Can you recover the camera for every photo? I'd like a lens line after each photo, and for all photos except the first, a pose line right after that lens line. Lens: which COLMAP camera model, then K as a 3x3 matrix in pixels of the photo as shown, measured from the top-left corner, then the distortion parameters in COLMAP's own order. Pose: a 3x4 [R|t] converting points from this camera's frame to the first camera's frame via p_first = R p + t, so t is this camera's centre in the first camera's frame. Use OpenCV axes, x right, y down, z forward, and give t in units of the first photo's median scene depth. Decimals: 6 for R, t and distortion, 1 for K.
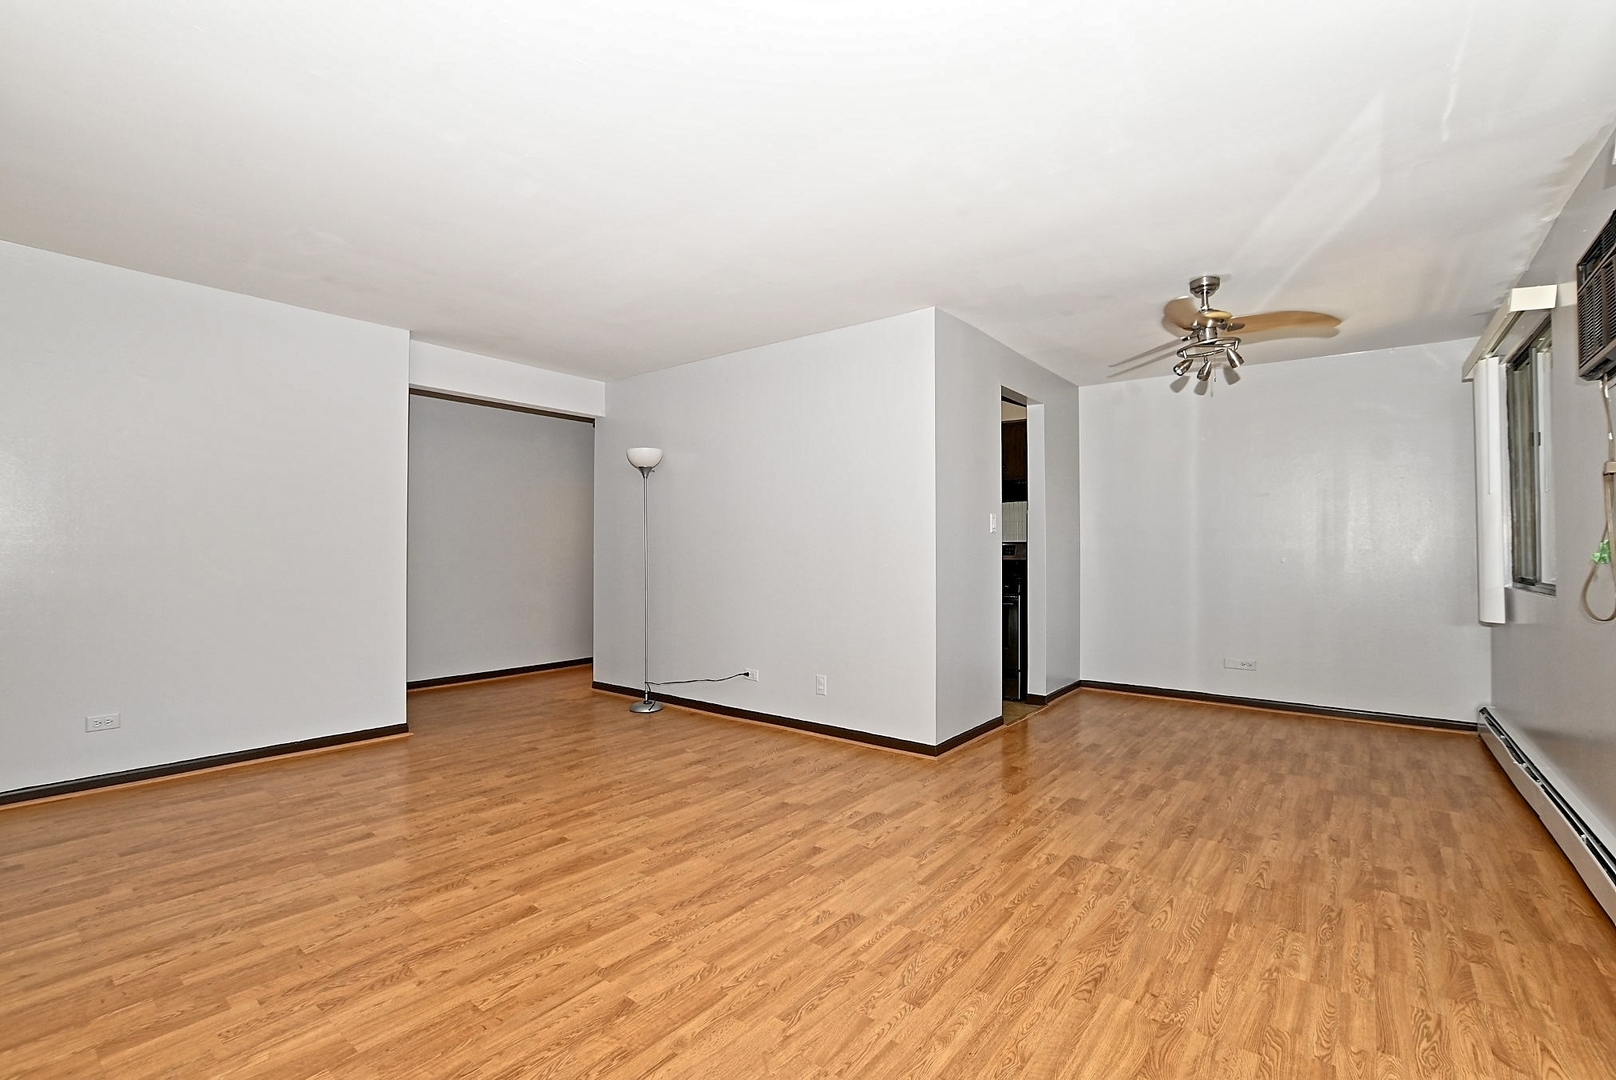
lens RADIAL K [[716.5, 0, 805.3], [0, 716.5, 535.5], [0, 0, 1]] dist [-0.033230, 0.006075]
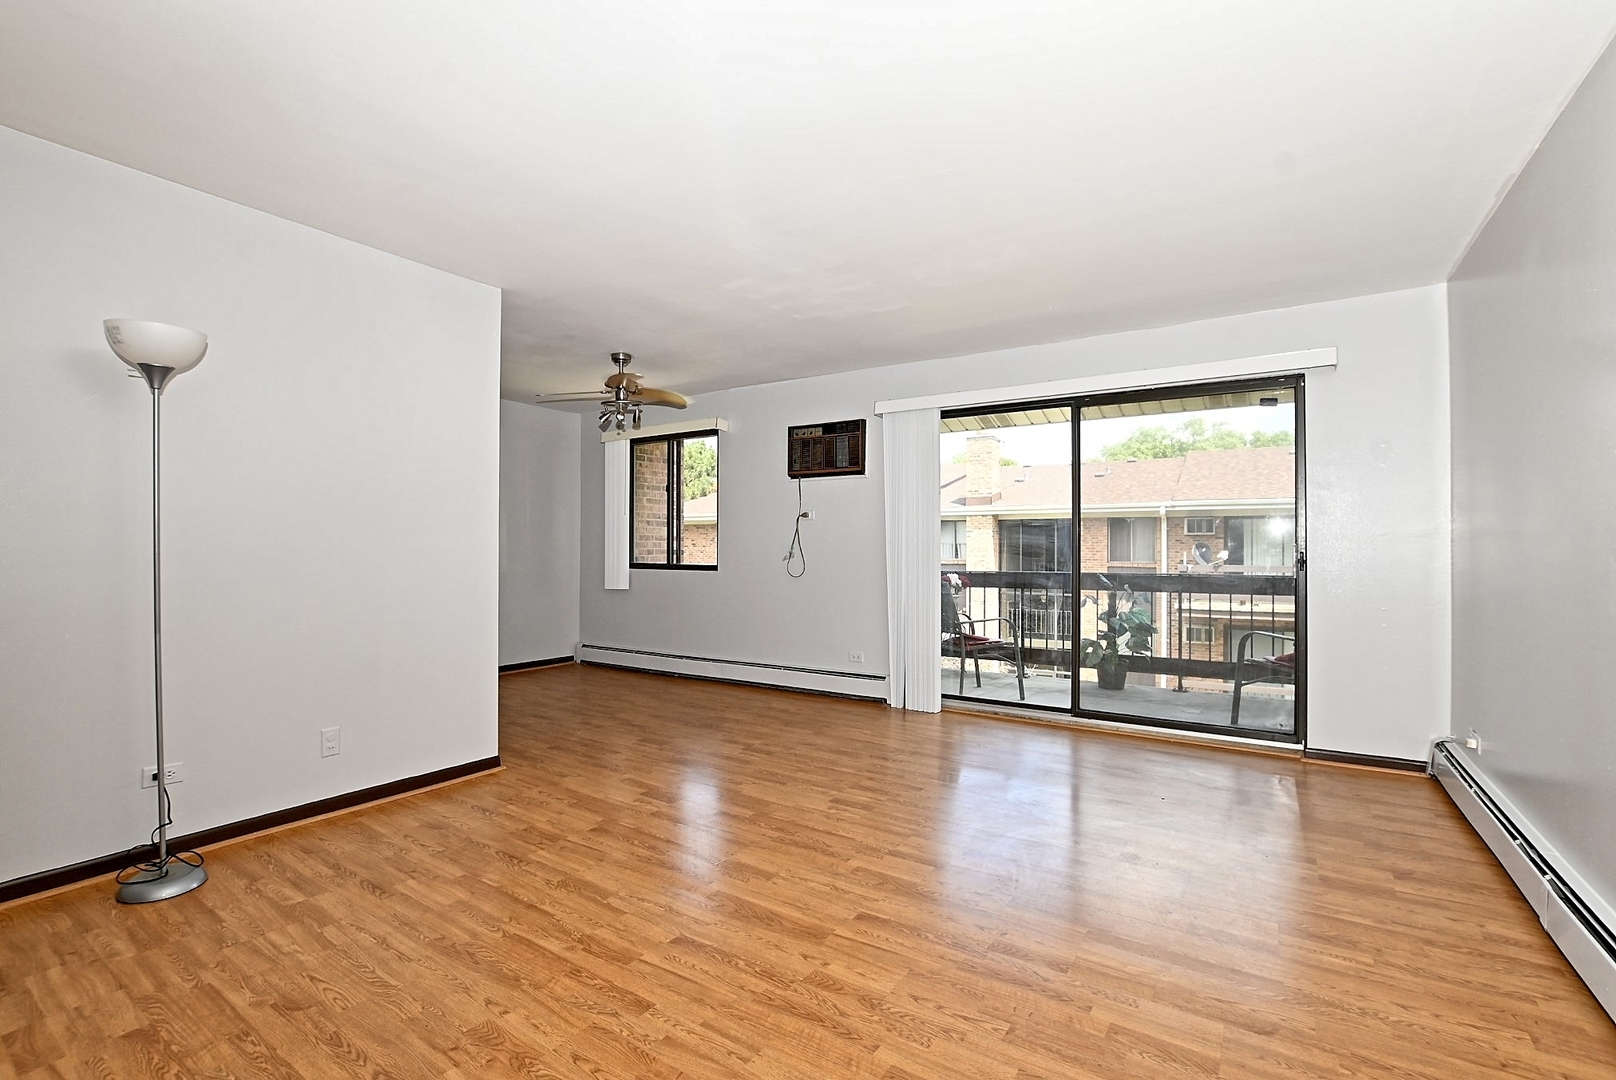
lens RADIAL K [[716.5, 0, 809.6], [0, 716.5, 541.5], [0, 0, 1]] dist [-0.033230, 0.006075]
pose [[-0.087021, 0.006939, 0.996182, -0.909199], [-0.023205, 0.999690, -0.008991, 0.012545], [-0.995936, -0.023899, -0.086833, 0.779081]]
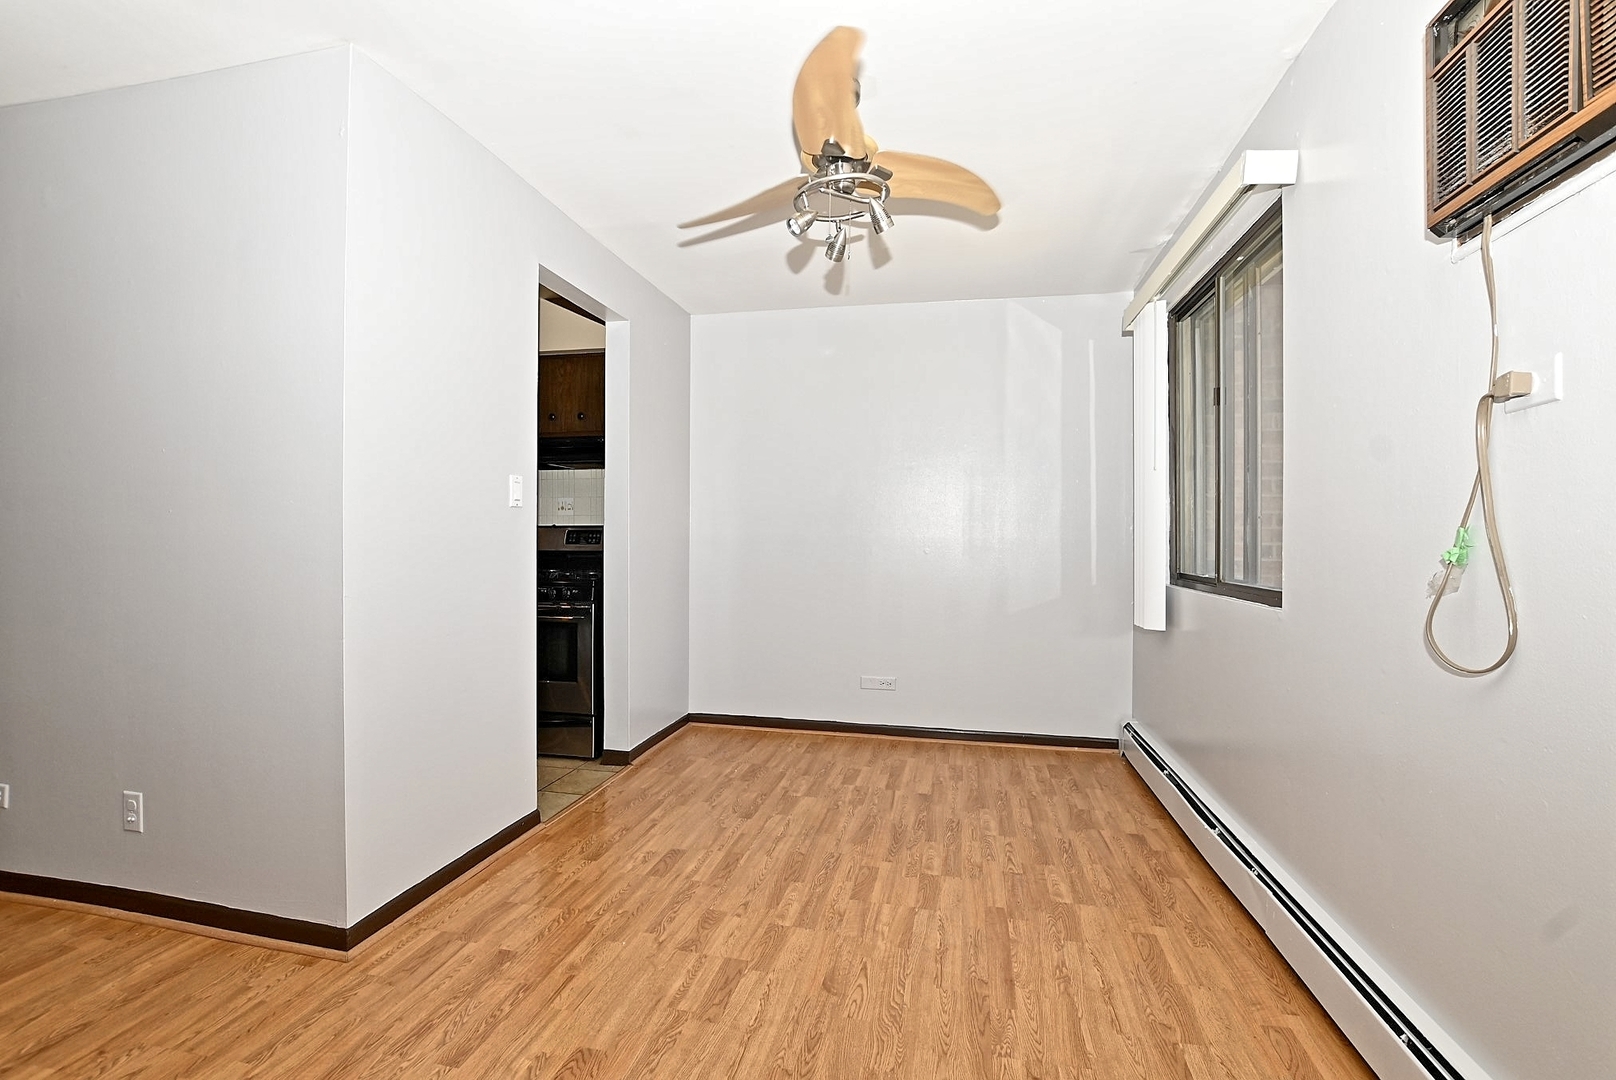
lens RADIAL K [[716.5, 0, 810.2], [0, 716.5, 533.1], [0, 0, 1]] dist [-0.033230, 0.006075]
pose [[0.896432, 0.006569, 0.443133, 0.290467], [-0.012768, 0.999858, 0.011007, 0.010560], [-0.442998, -0.015525, 0.896388, 0.486513]]
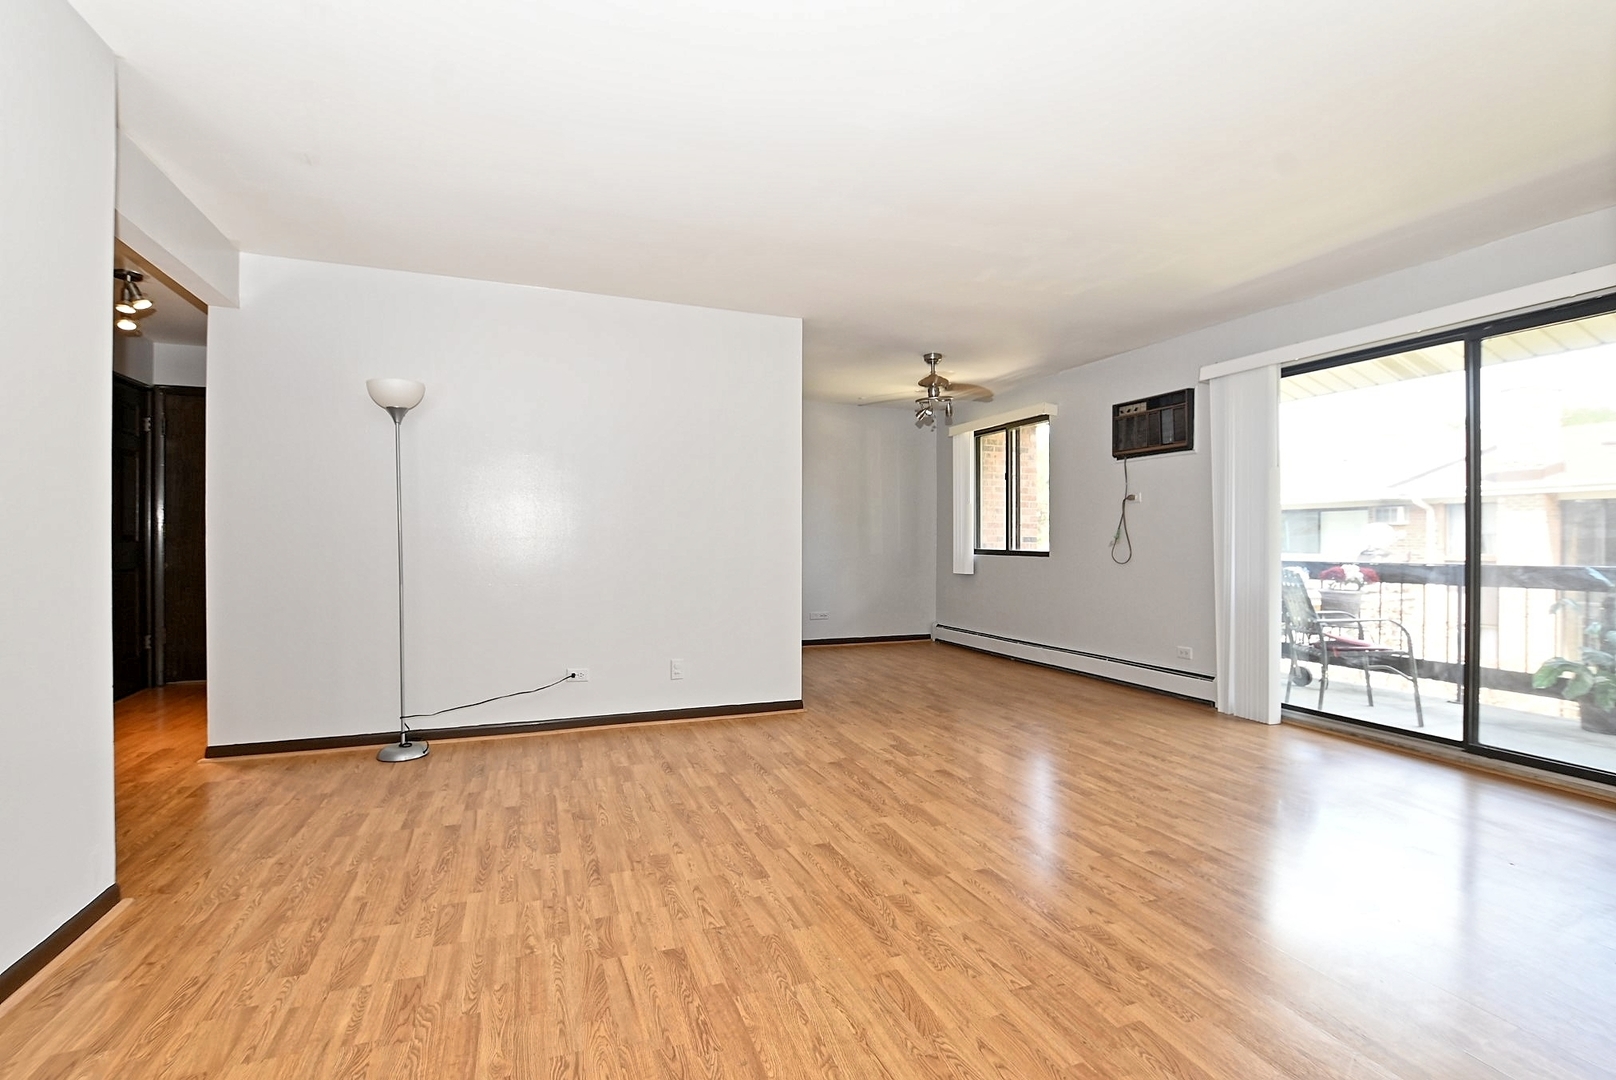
lens RADIAL K [[716.5, 0, 807.2], [0, 716.5, 543.2], [0, 0, 1]] dist [-0.033230, 0.006075]
pose [[0.501922, -0.003039, 0.864908, -0.940282], [-0.019705, 0.999694, 0.014947, 0.026192], [-0.864688, -0.024545, 0.501709, 0.476133]]
